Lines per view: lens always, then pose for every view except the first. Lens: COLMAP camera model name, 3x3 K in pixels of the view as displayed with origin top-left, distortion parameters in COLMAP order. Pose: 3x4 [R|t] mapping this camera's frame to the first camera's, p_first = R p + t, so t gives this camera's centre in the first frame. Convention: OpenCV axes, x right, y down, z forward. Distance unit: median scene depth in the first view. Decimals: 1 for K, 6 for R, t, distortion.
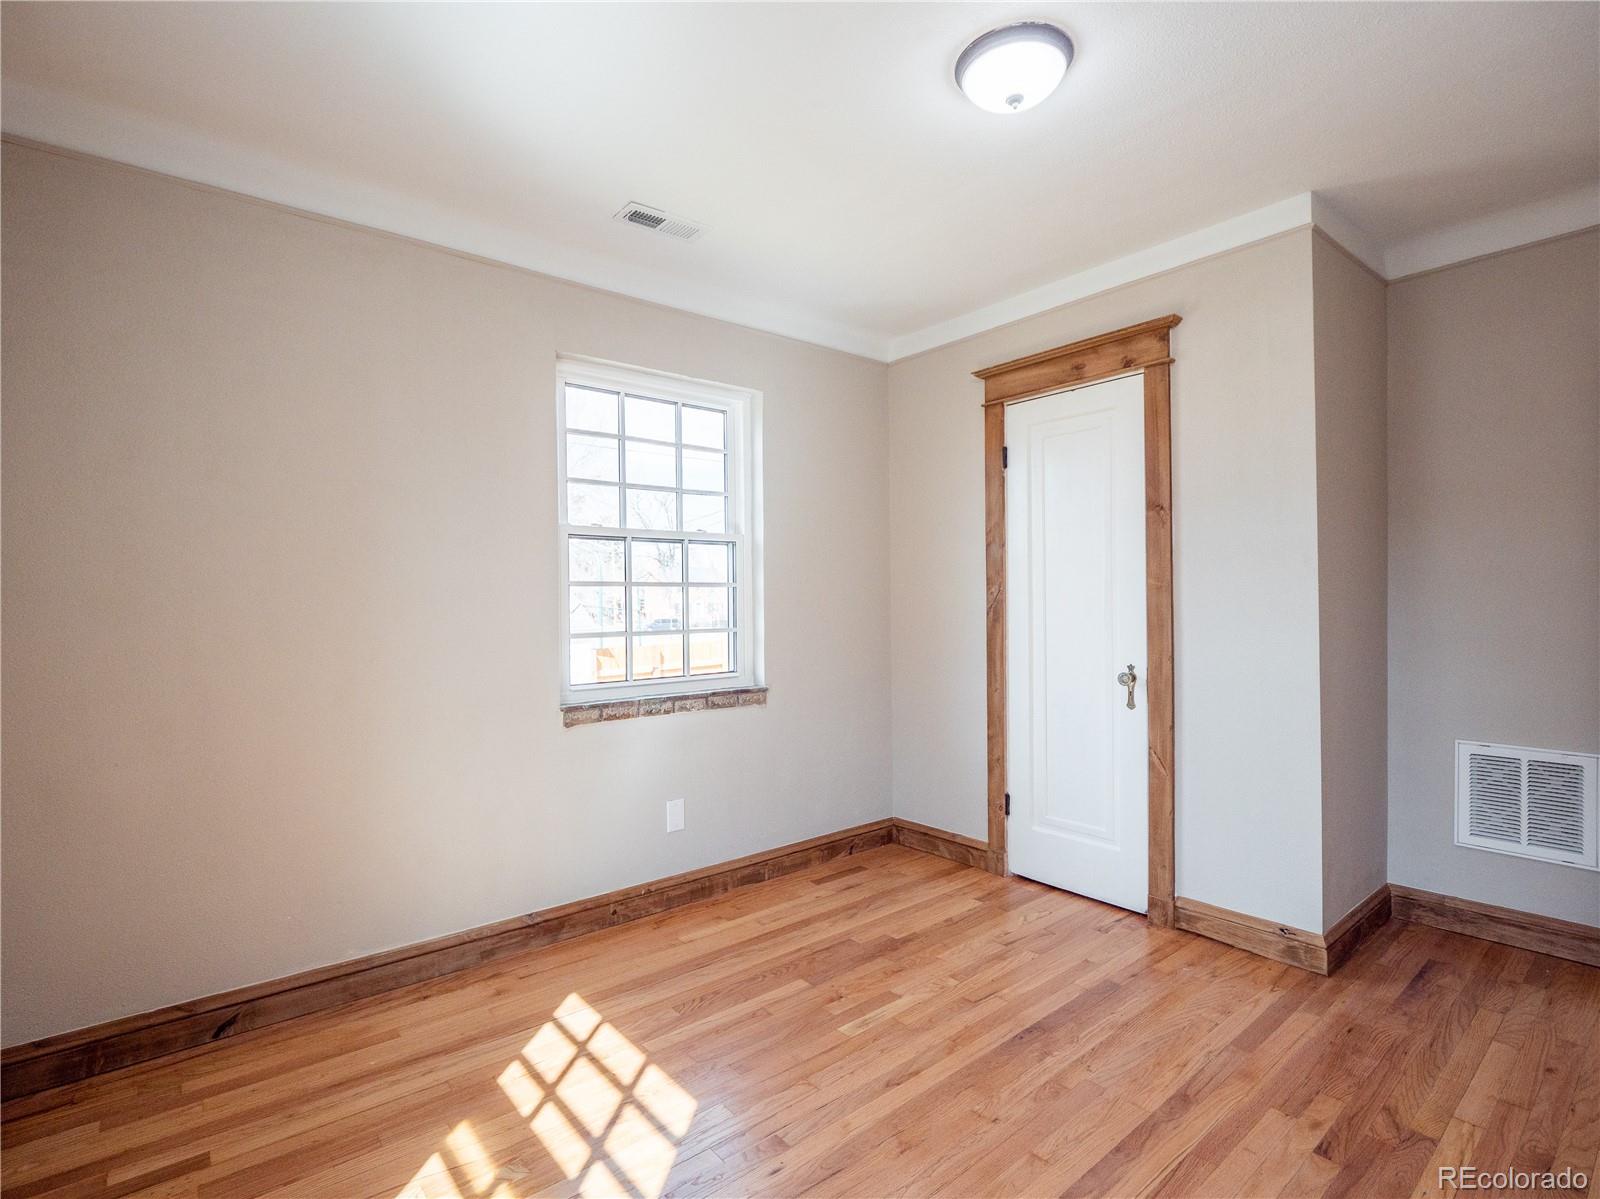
lens RADIAL K [[784.0, 0, 814.3], [0, 784.0, 588.9], [0, 0, 1]] dist [-0.007081, -0.005984]
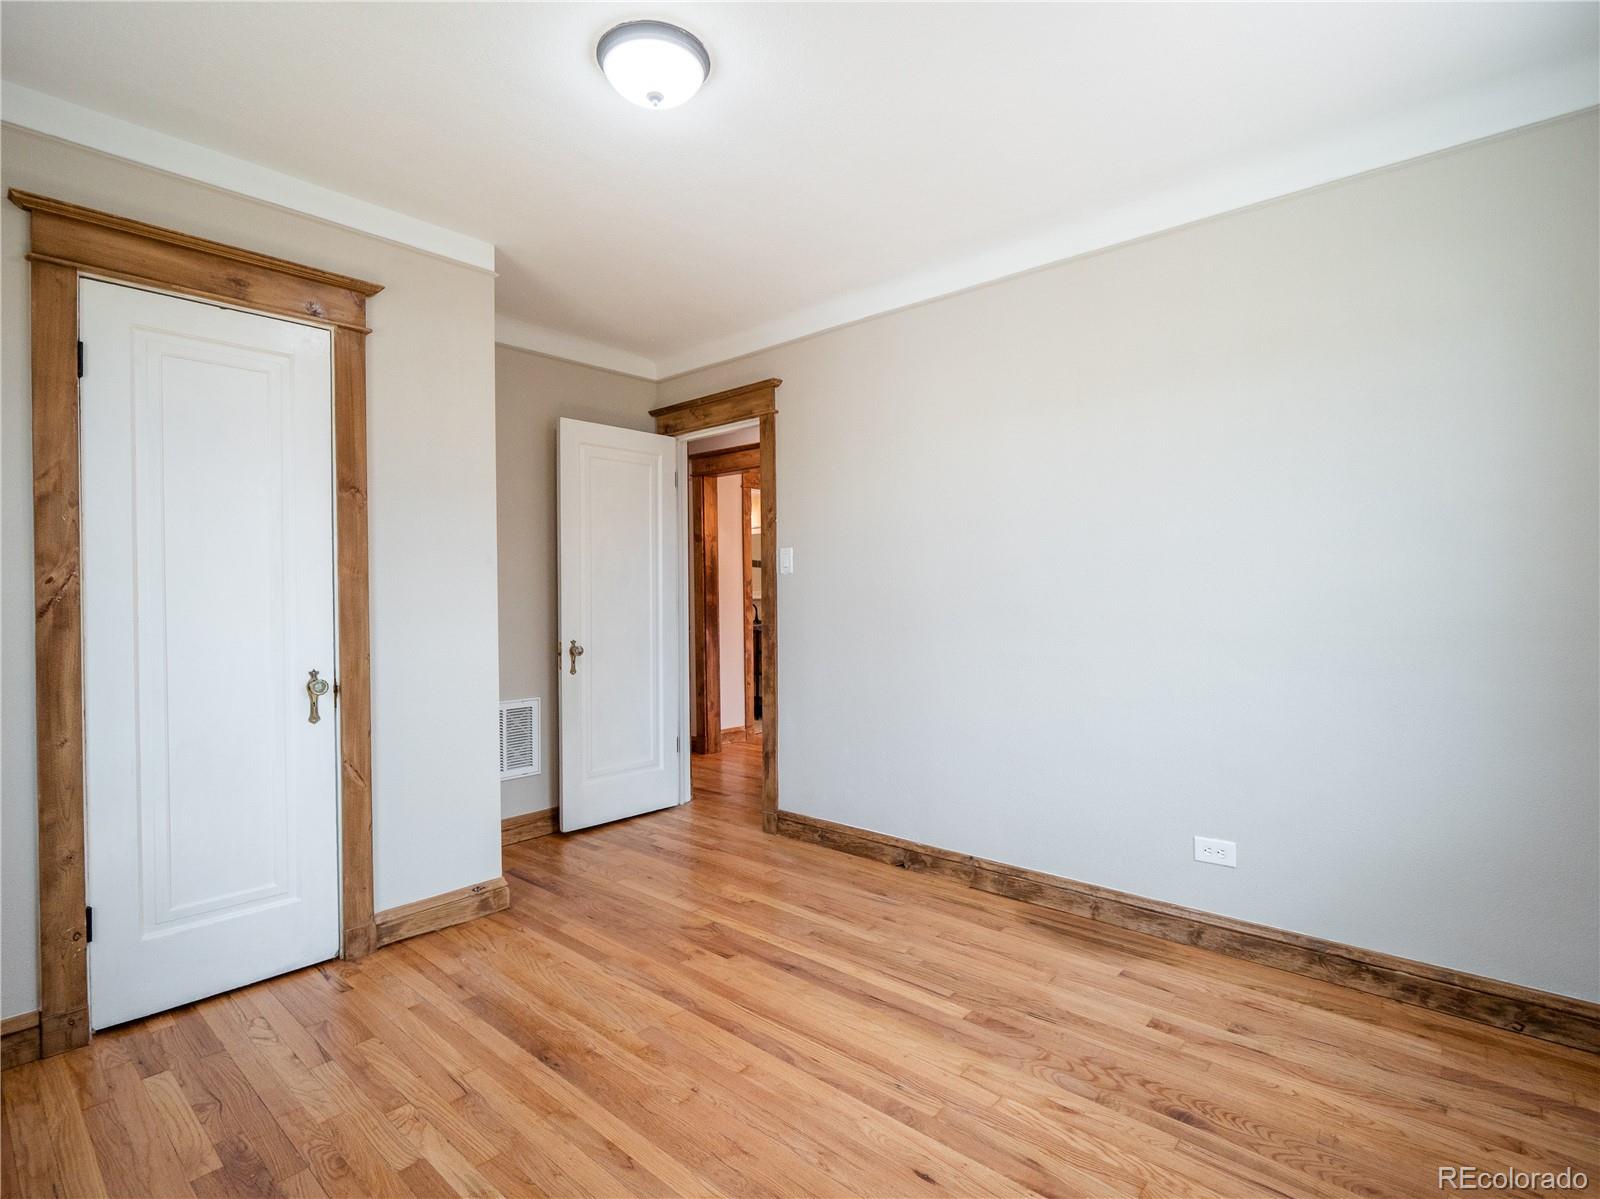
lens RADIAL K [[784.0, 0, 767.5], [0, 784.0, 592.5], [0, 0, 1]] dist [-0.007081, -0.005984]
pose [[-0.124211, 0.016171, 0.992124, -0.500634], [-0.000756, 0.999865, -0.016391, 0.028006], [-0.992256, -0.002786, -0.124182, 0.641450]]
